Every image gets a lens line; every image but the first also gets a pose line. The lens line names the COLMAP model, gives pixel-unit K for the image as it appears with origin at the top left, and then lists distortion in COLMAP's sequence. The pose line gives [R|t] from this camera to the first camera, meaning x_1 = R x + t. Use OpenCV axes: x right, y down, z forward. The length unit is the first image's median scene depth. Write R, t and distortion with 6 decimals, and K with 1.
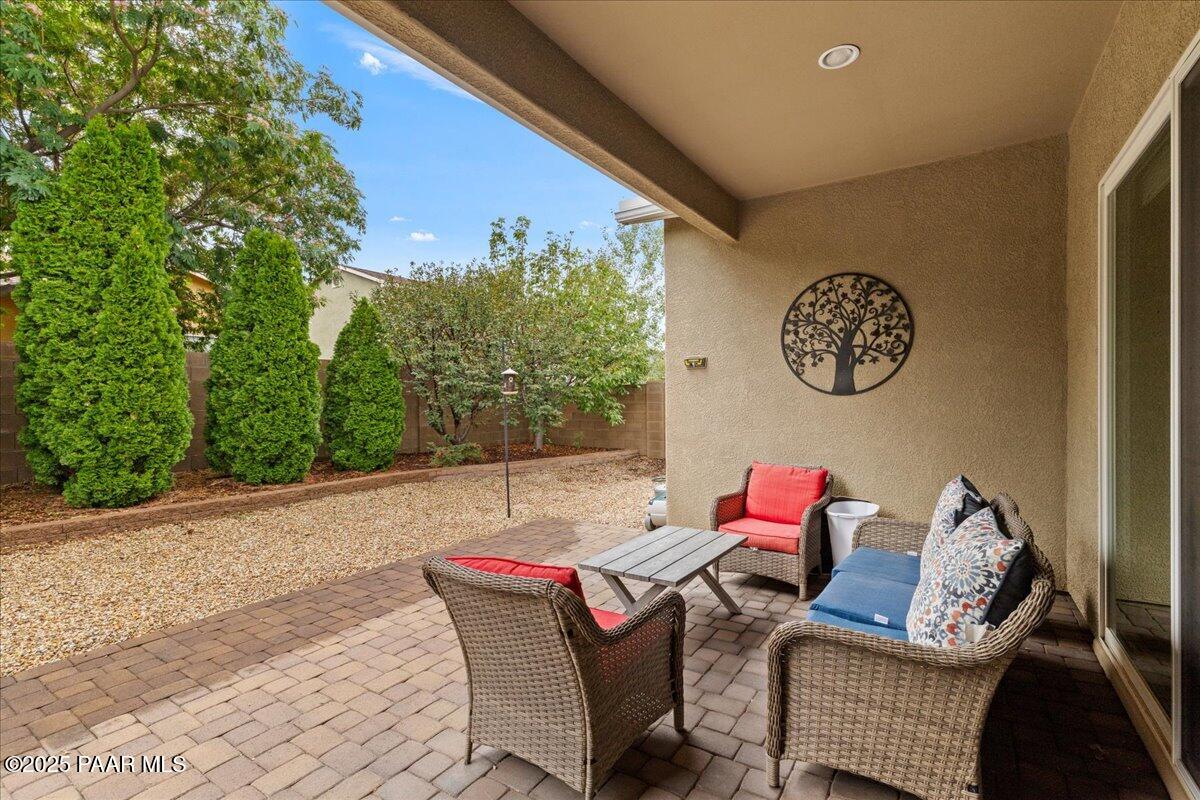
lens RADIAL K [[531.6, 0, 599.2], [0, 531.6, 400.6], [0, 0, 1]] dist [-0.005268, 0.000598]
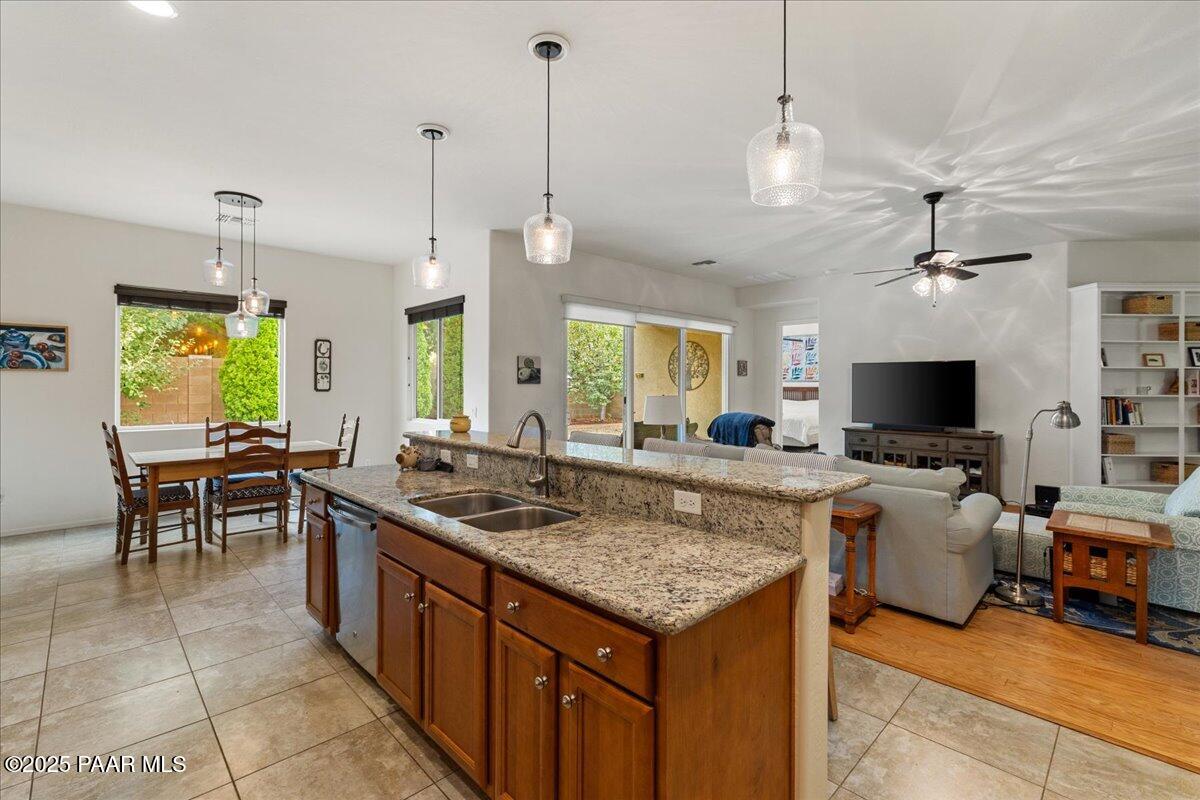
lens RADIAL K [[531.6, 0, 604.8], [0, 531.6, 395.9], [0, 0, 1]] dist [-0.005268, 0.000598]
pose [[0.977887, 0.014617, -0.208624, 0.608389], [-0.011395, 0.999797, 0.016640, -0.022379], [0.208825, -0.013894, 0.977854, -1.533542]]
